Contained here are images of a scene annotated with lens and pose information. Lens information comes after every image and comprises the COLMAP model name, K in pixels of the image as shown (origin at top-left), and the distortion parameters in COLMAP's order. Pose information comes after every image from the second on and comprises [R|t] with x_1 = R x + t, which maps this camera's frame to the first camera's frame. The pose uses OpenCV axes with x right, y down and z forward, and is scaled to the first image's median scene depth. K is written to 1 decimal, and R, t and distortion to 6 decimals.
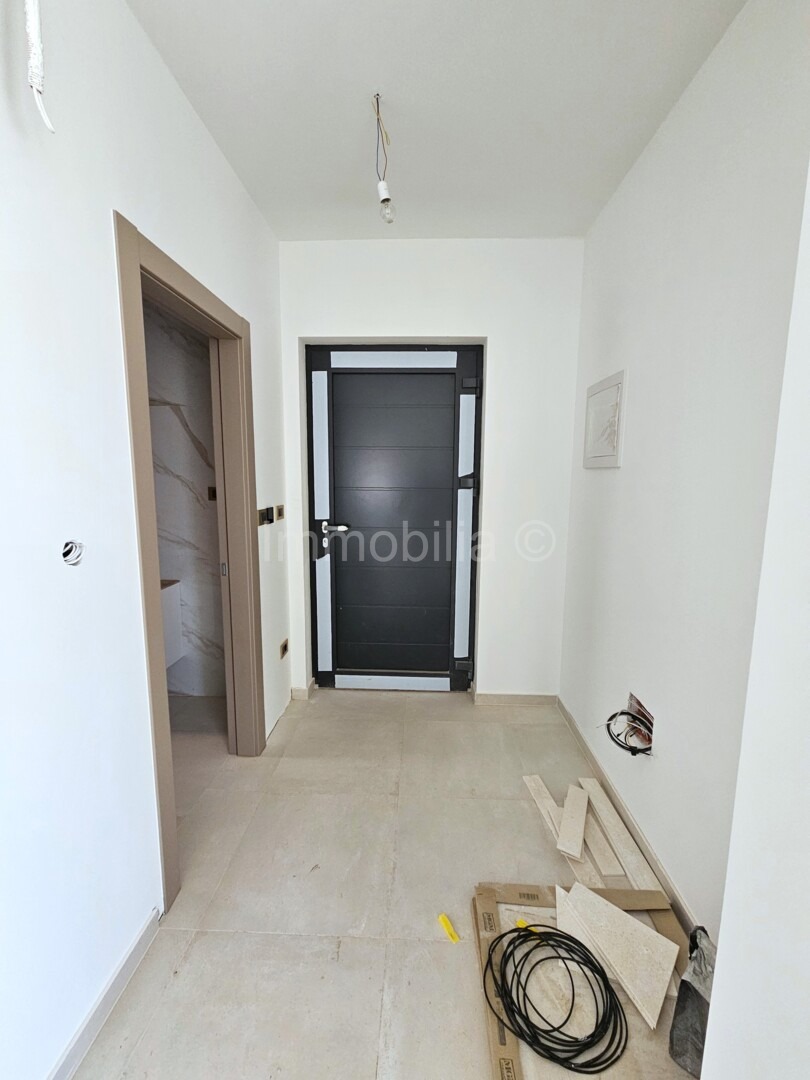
lens RADIAL K [[436.8, 0, 406.8], [0, 436.8, 531.6], [0, 0, 1]] dist [-0.001233, 0.000003]
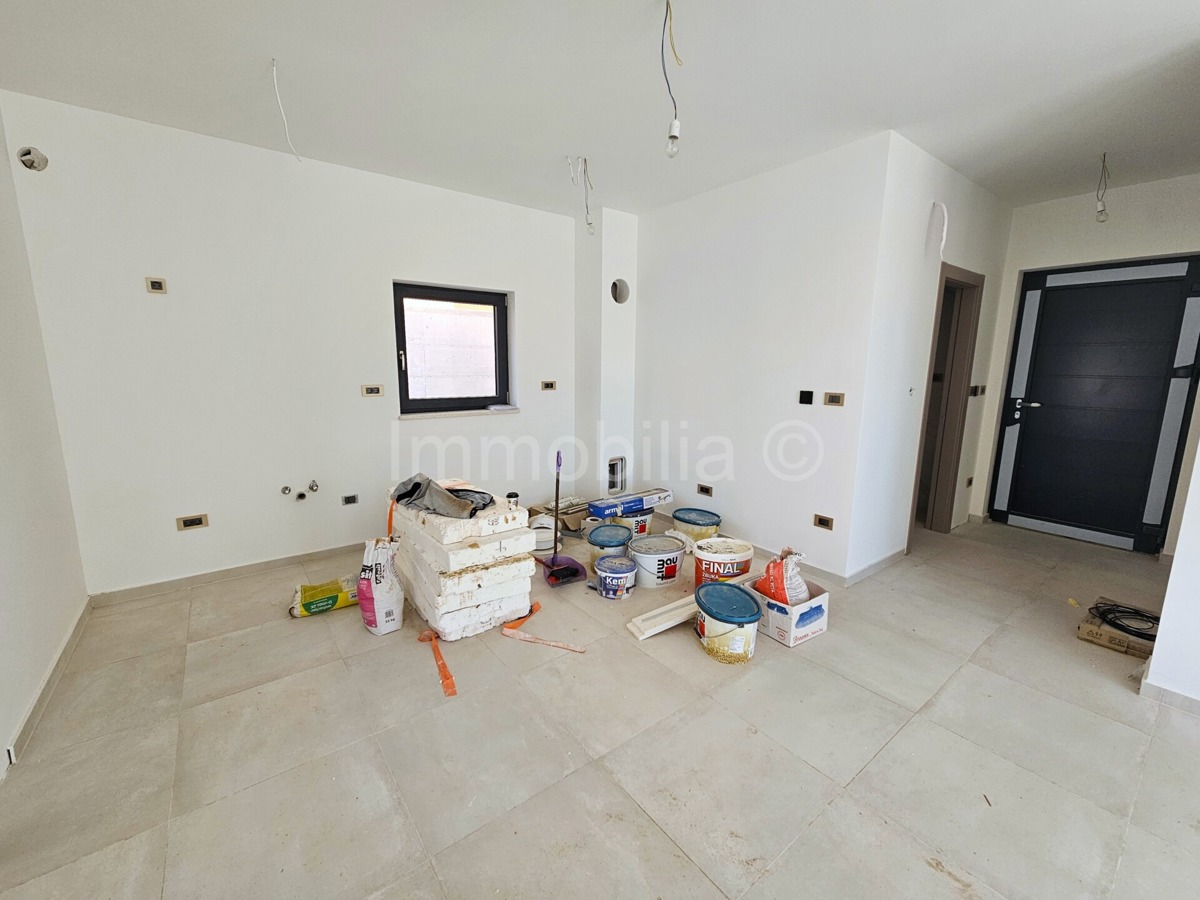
lens RADIAL K [[485.3, 0, 593.8], [0, 485.3, 445.9], [0, 0, 1]] dist [0.001163, -0.000147]
pose [[0.629927, 0.129273, -0.765820, 0.166236], [-0.101079, 0.991310, 0.084193, 0.135663], [0.770049, 0.024373, 0.637519, -1.056199]]
